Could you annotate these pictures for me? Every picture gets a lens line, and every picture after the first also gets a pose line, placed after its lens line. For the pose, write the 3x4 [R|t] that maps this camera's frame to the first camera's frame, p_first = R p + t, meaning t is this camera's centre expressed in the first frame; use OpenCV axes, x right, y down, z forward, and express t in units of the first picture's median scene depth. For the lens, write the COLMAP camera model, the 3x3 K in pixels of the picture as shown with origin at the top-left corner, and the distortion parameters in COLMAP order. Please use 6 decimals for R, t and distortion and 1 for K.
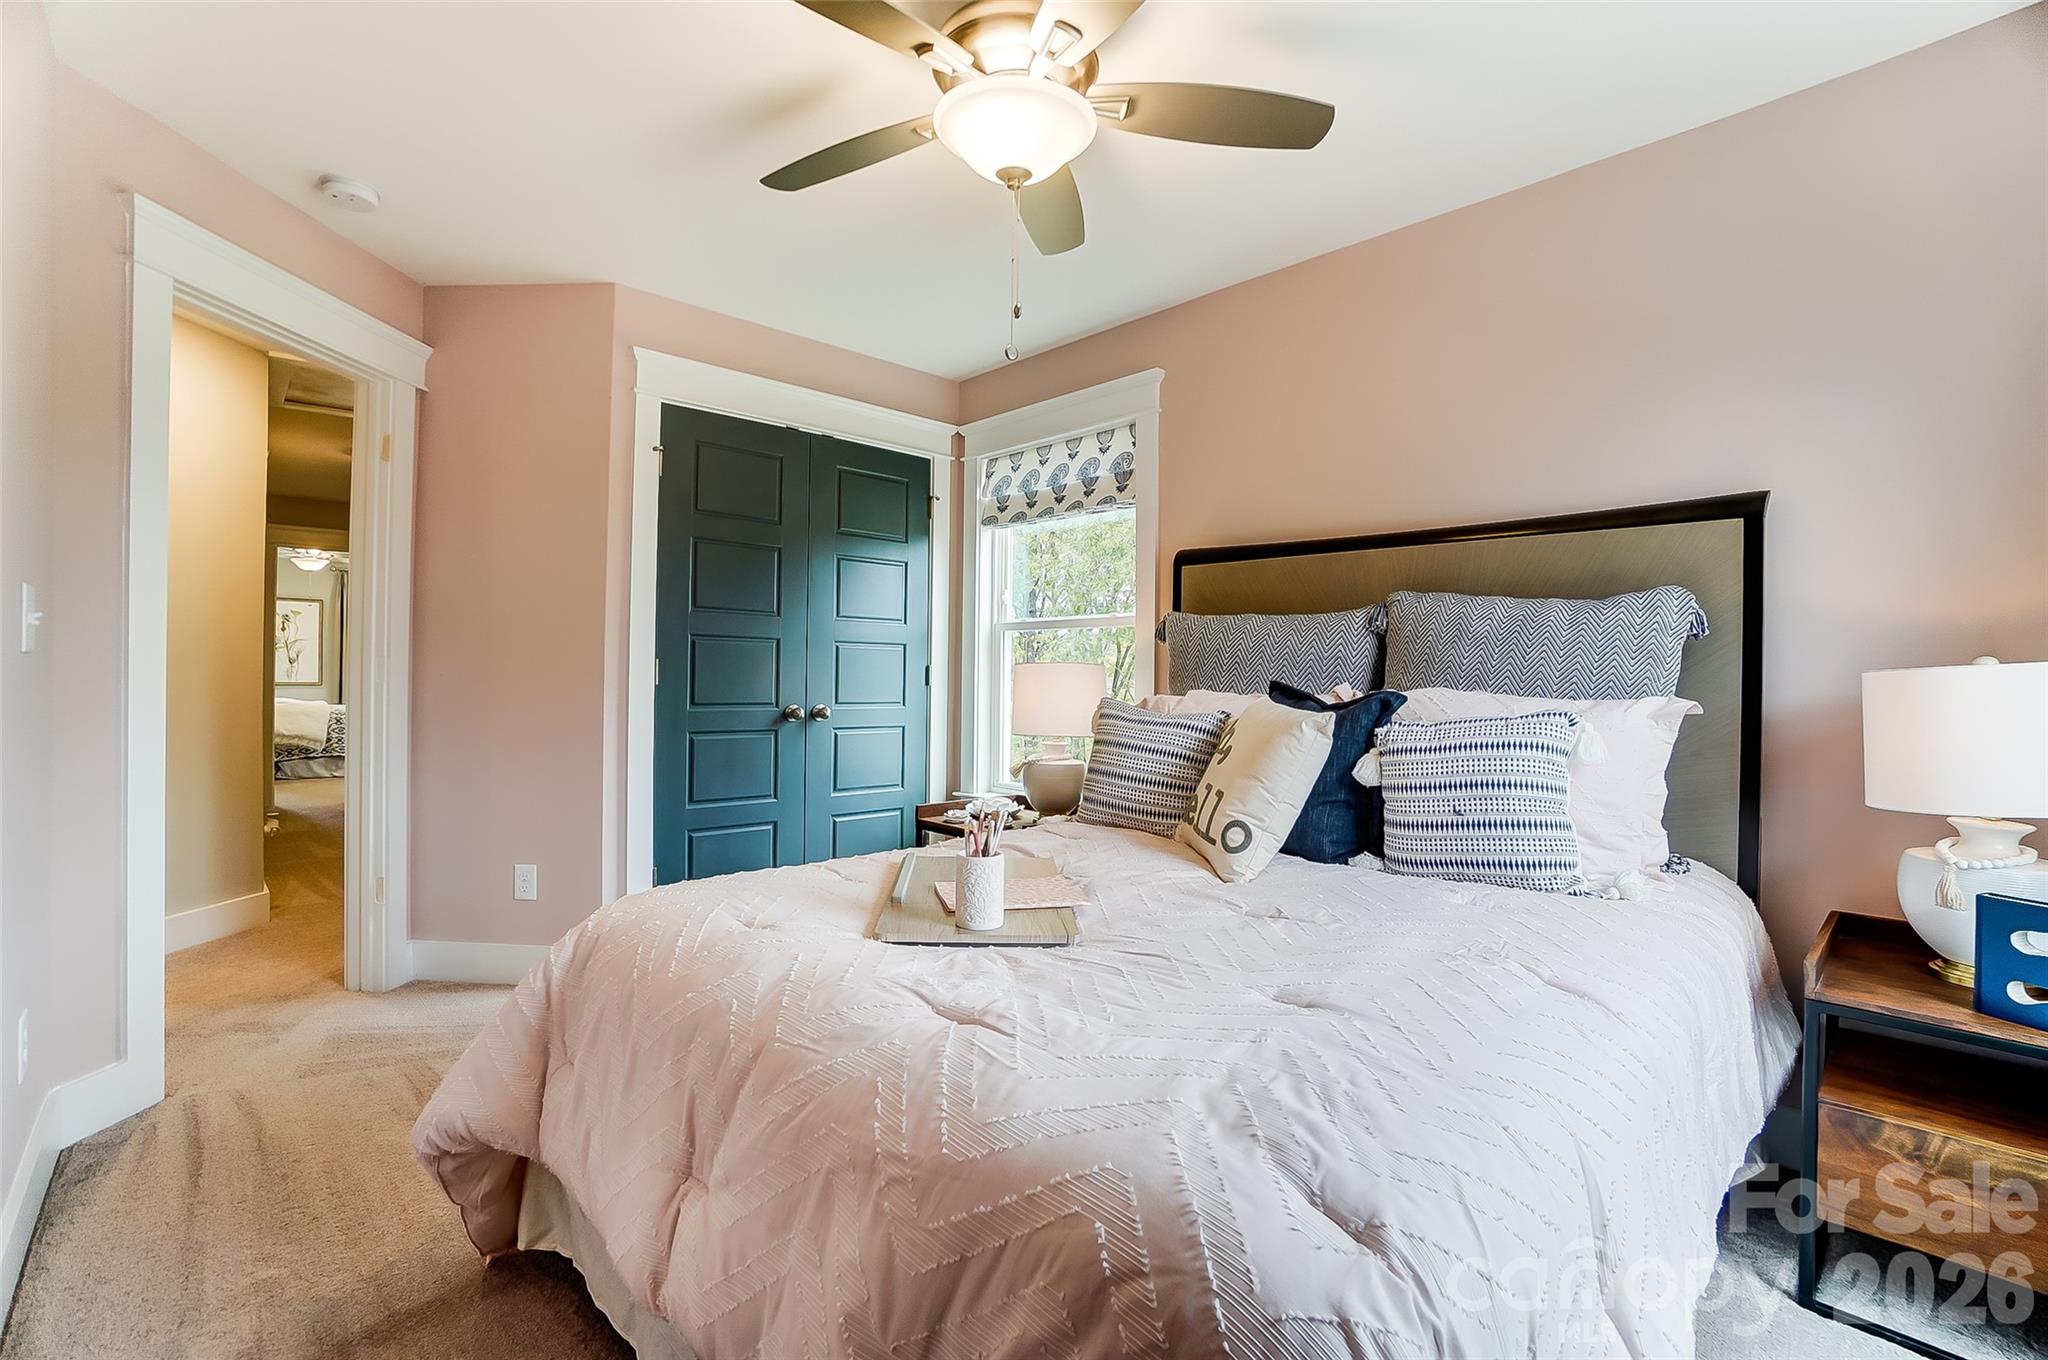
lens RADIAL K [[903.4, 0, 1017.1], [0, 903.4, 689.0], [0, 0, 1]] dist [-0.063853, 0.023994]
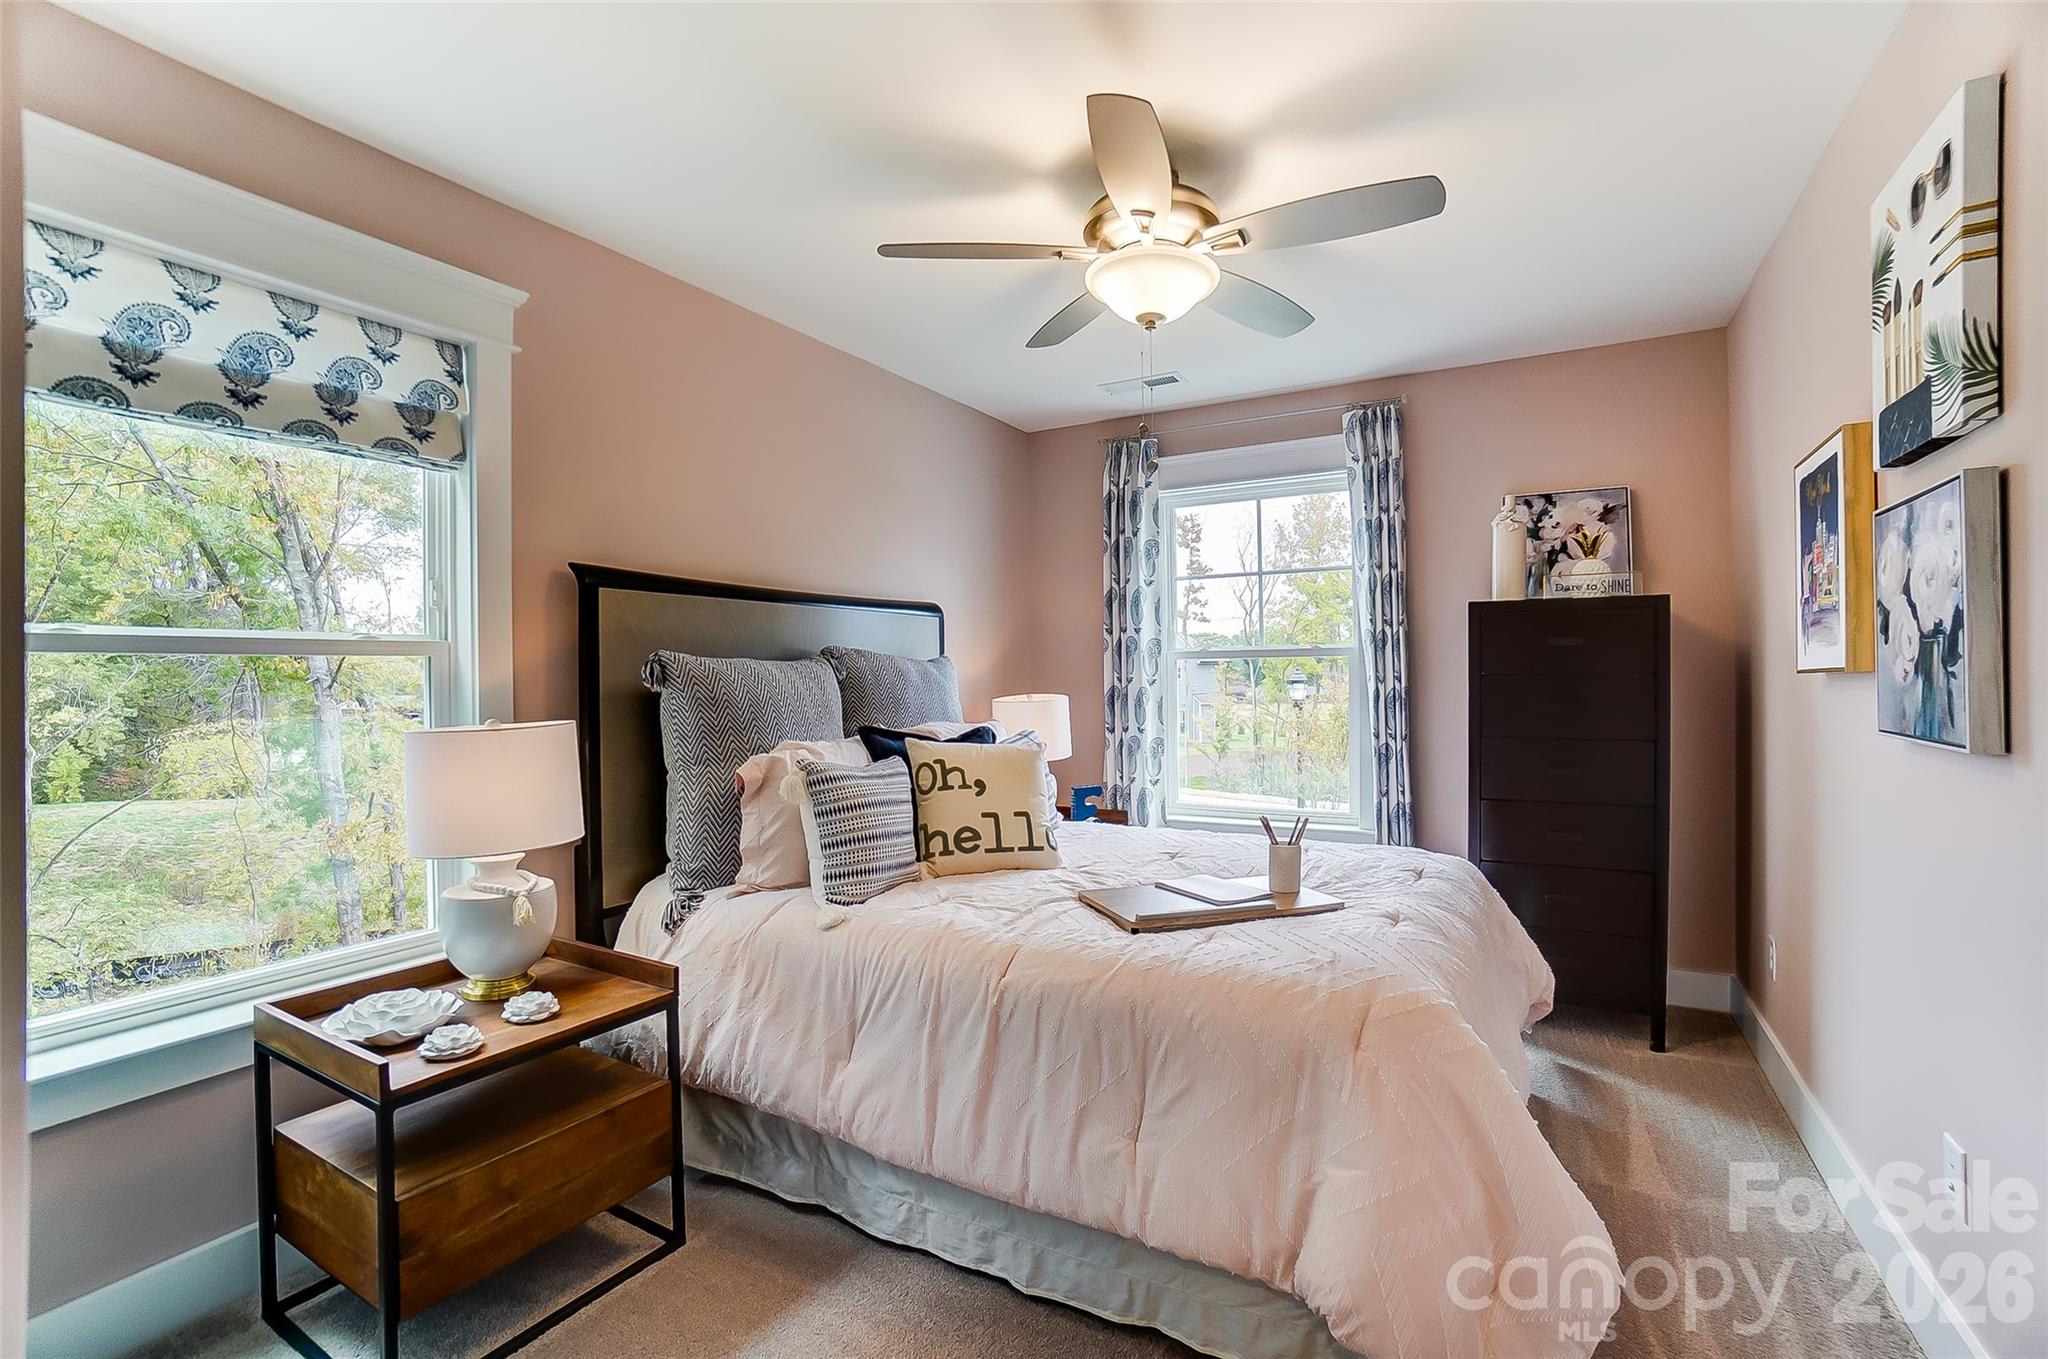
lens RADIAL K [[909.1, 0, 1019.9], [0, 909.1, 678.9], [0, 0, 1]] dist [-0.059987, 0.020741]
pose [[-0.313319, -0.017641, 0.949484, -0.582448], [0.023111, 0.999390, 0.026195, -0.065064], [-0.949367, 0.030151, -0.312720, 0.808453]]
